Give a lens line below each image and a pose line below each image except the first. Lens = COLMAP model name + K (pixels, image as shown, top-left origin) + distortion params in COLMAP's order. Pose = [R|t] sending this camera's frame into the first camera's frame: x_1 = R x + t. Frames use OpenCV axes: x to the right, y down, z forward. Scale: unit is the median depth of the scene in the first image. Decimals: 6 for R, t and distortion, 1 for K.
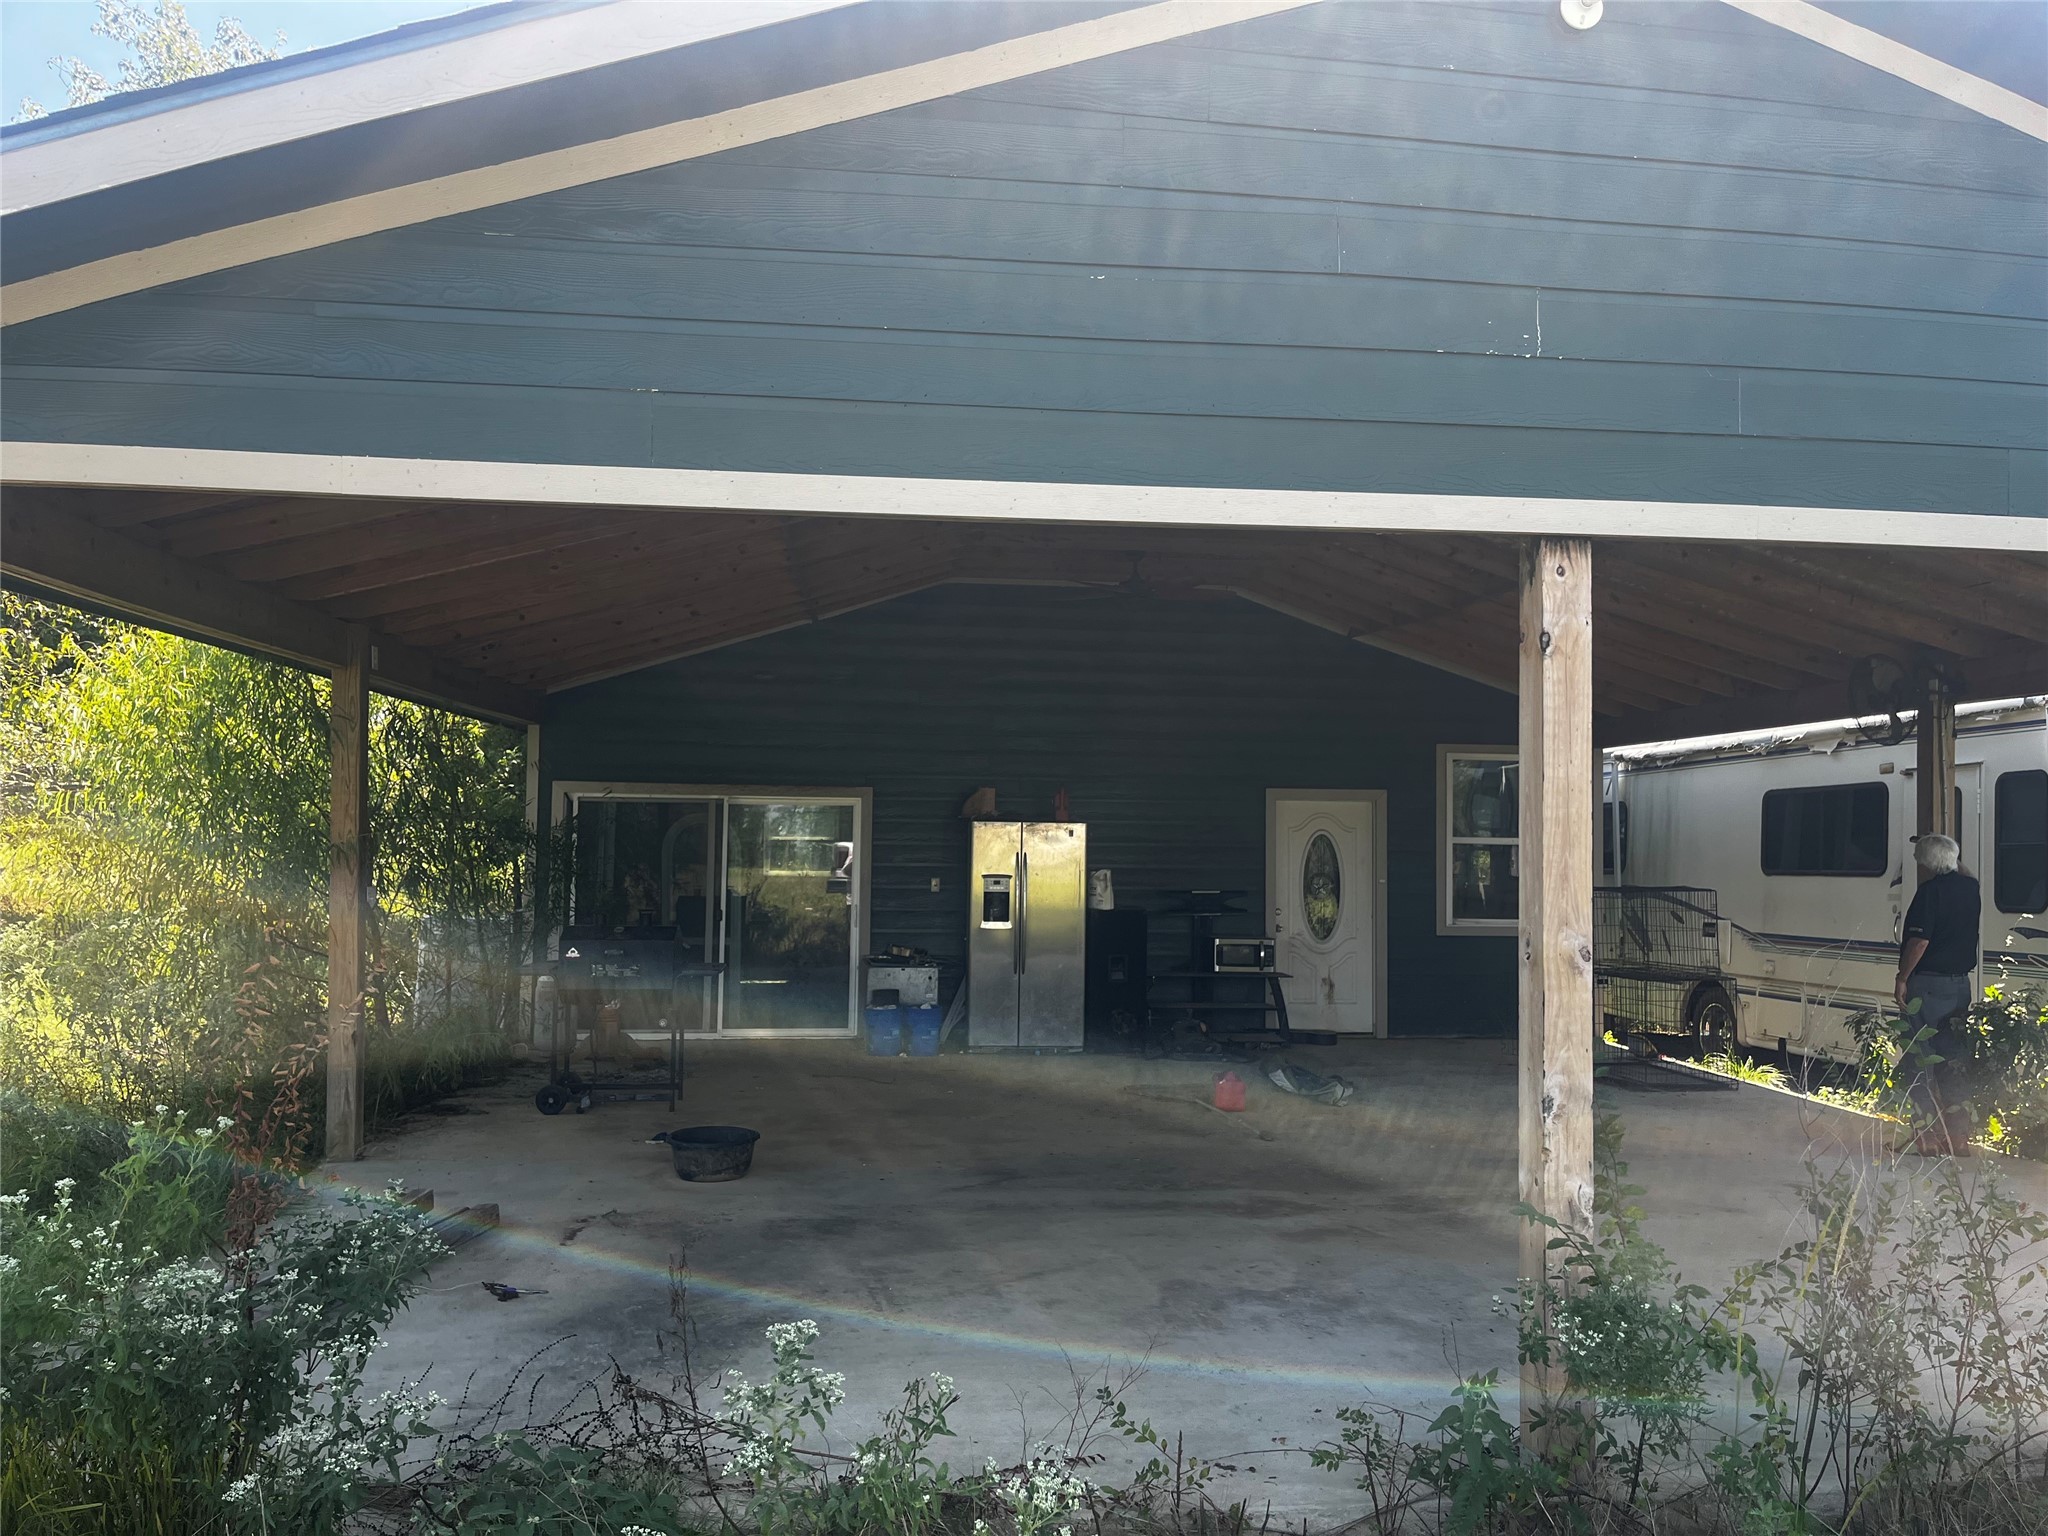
lens RADIAL K [[1486.8, 0, 1027.7], [0, 1486.8, 775.2], [0, 0, 1]] dist [0.084208, -0.128617]
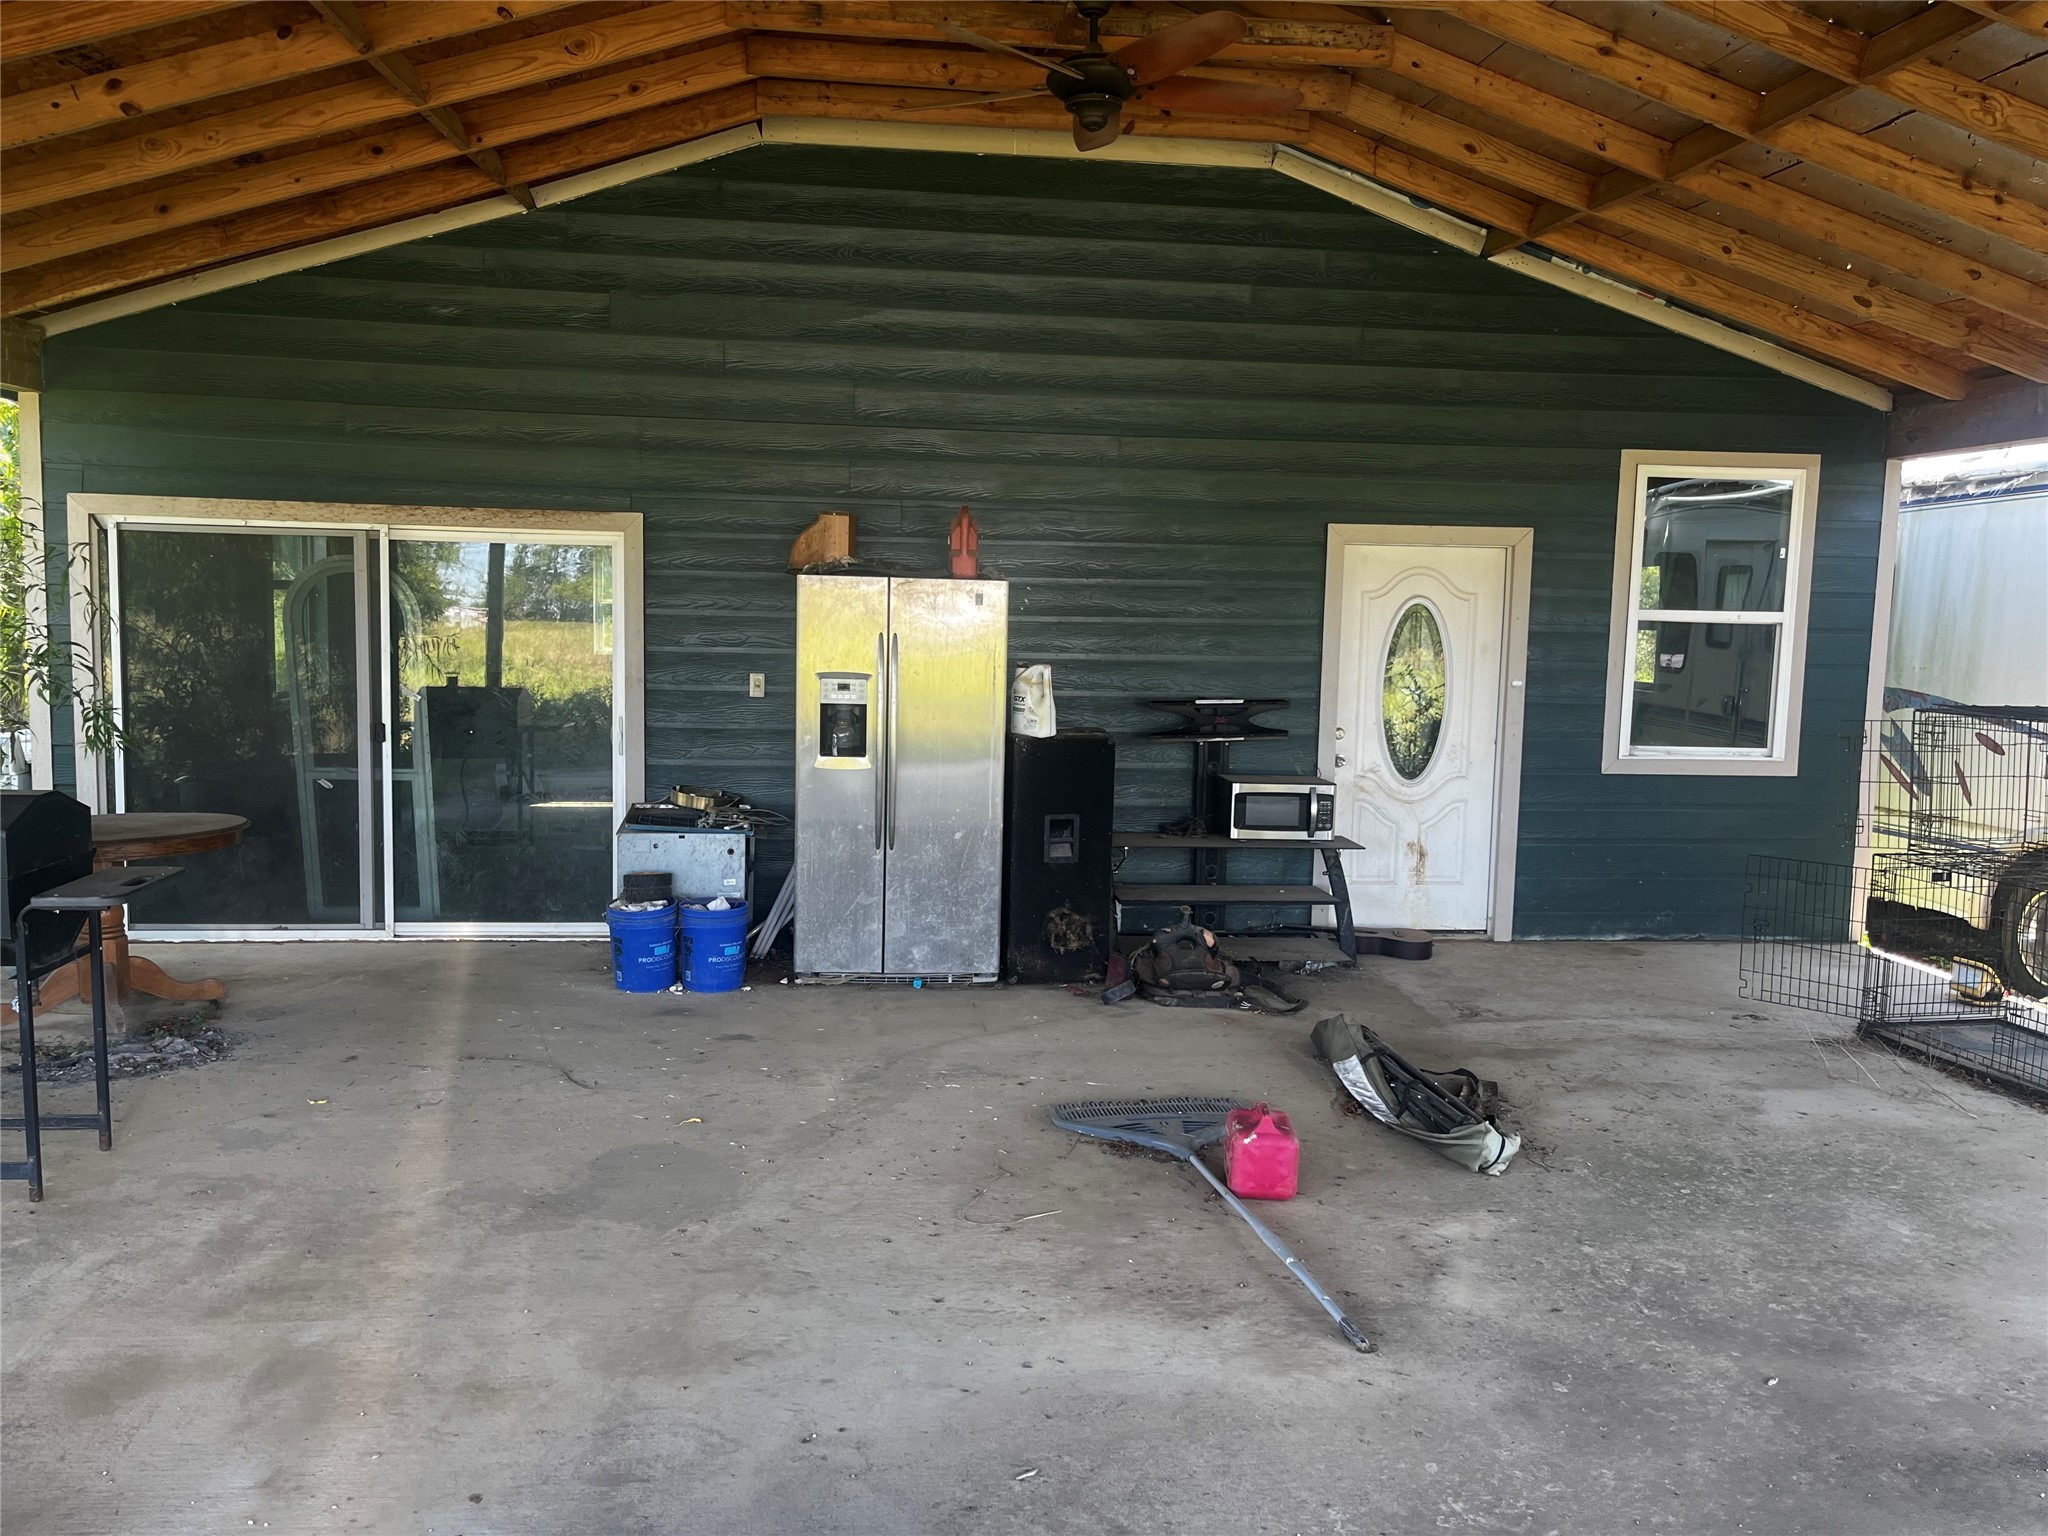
lens RADIAL K [[1486.8, 0, 1027.7], [0, 1486.8, 775.2], [0, 0, 1]] dist [0.084208, -0.128617]
pose [[0.999948, 0.009535, -0.003695, 0.048414], [-0.008853, 0.988054, 0.153855, 0.018226], [0.005118, -0.153814, 0.988086, 0.432887]]
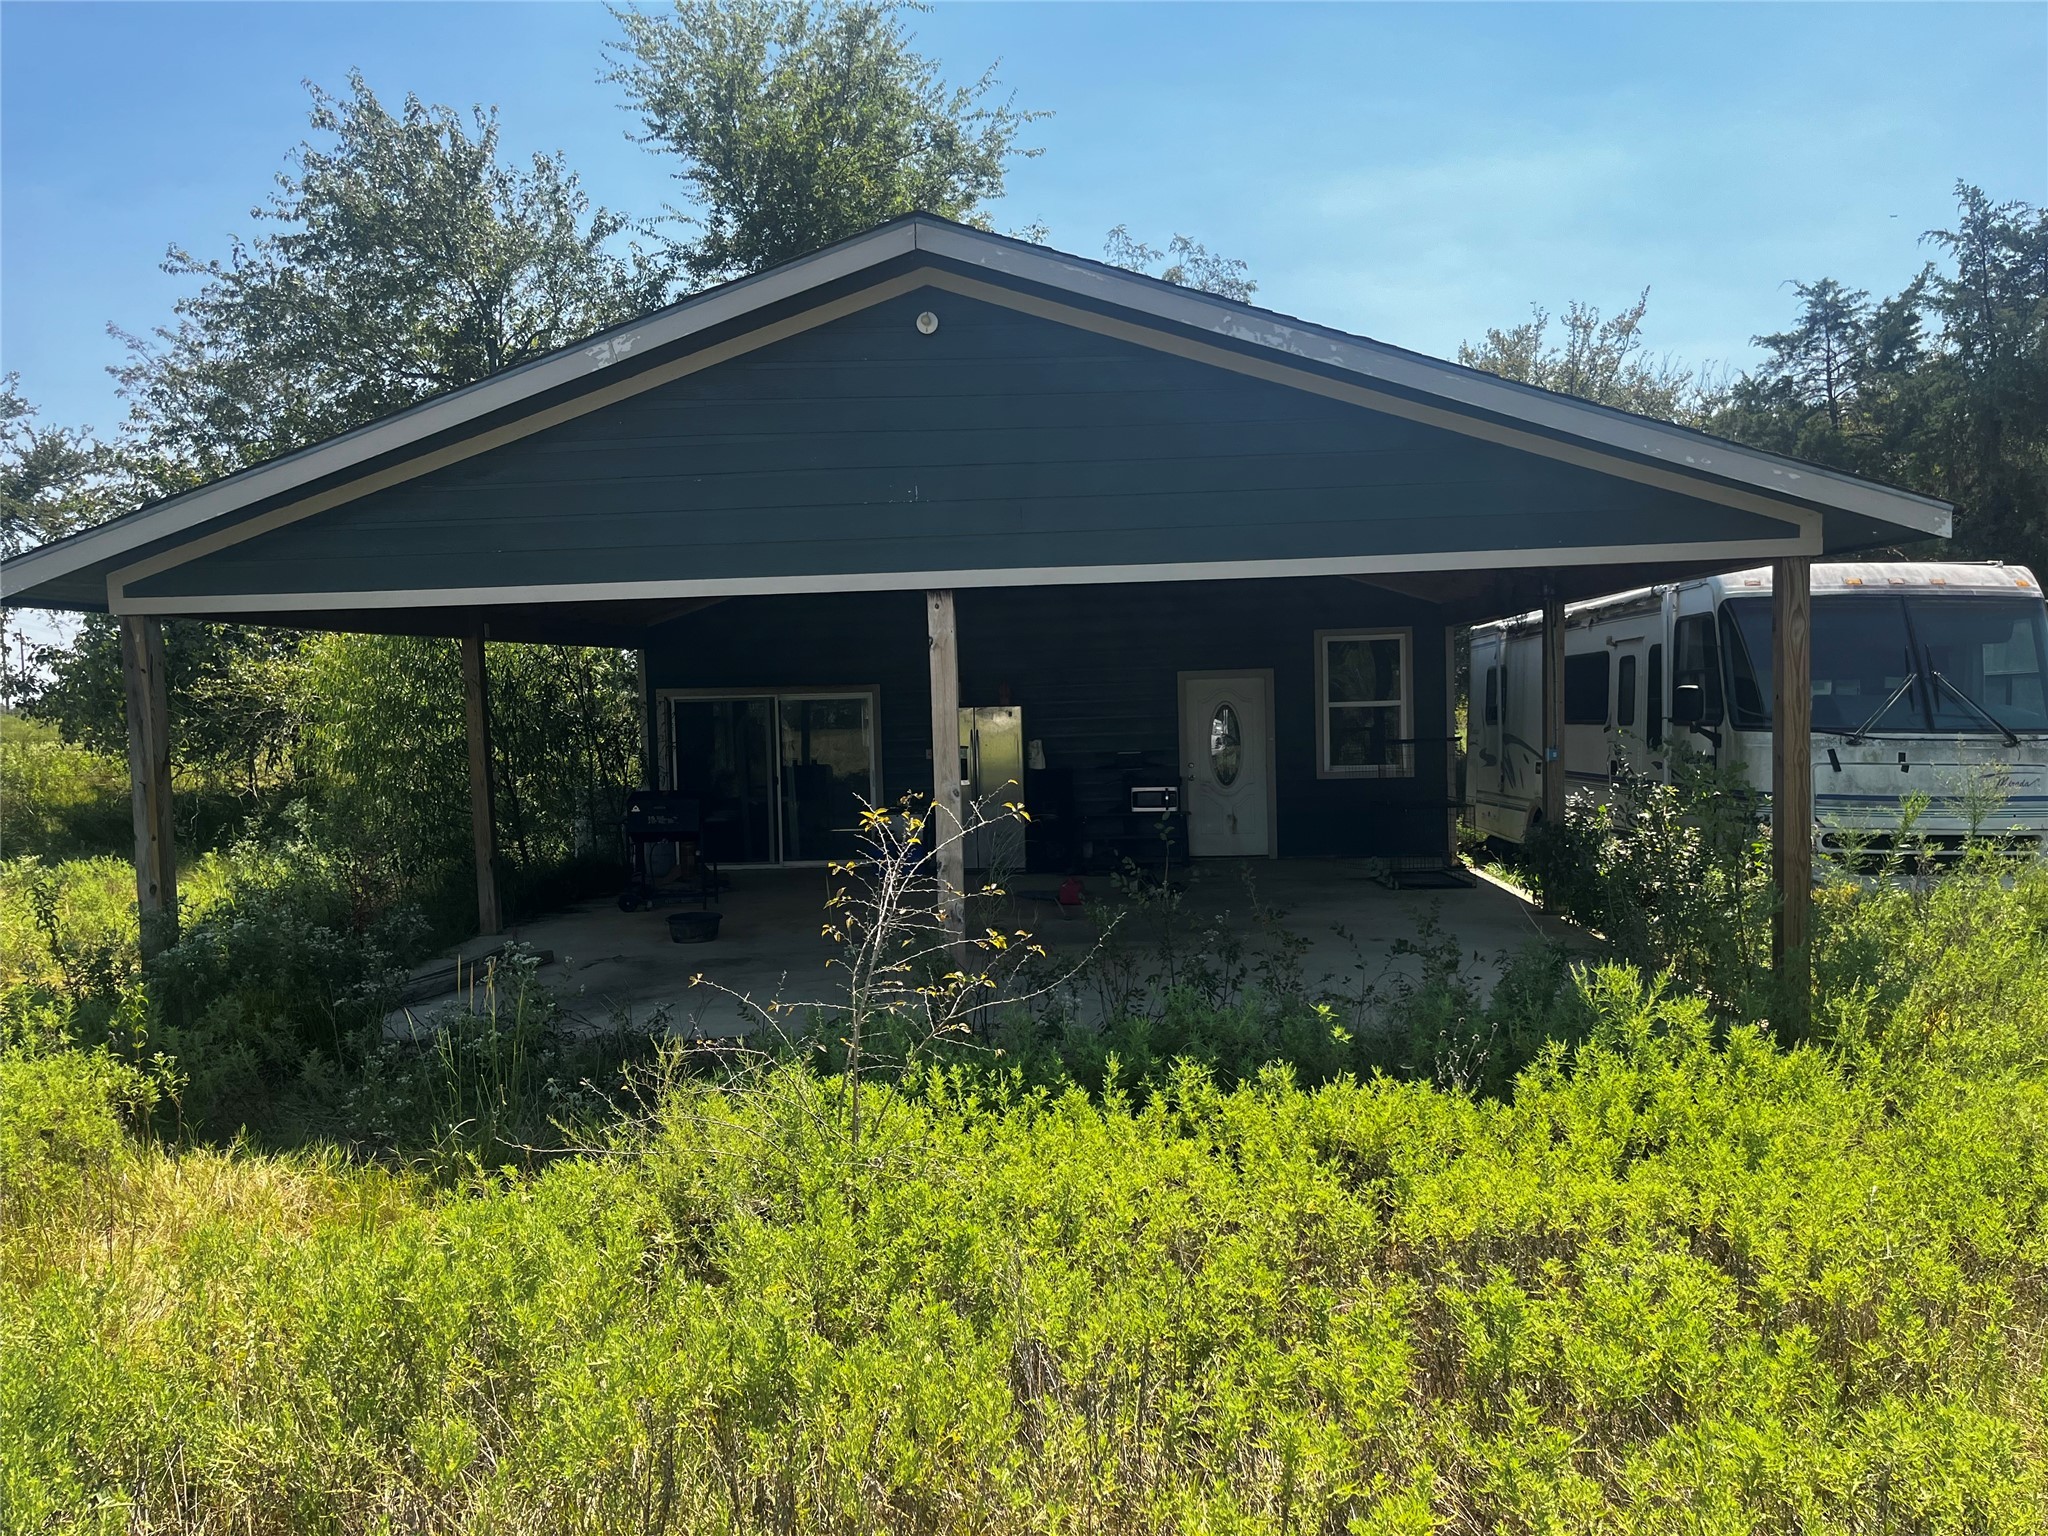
lens RADIAL K [[1486.8, 0, 1027.7], [0, 1486.8, 775.2], [0, 0, 1]] dist [0.084208, -0.128617]
pose [[0.984180, -0.030171, -0.174581, 0.271755], [0.046986, 0.994557, 0.092999, -0.030003], [0.170825, -0.099731, 0.980241, -0.325044]]
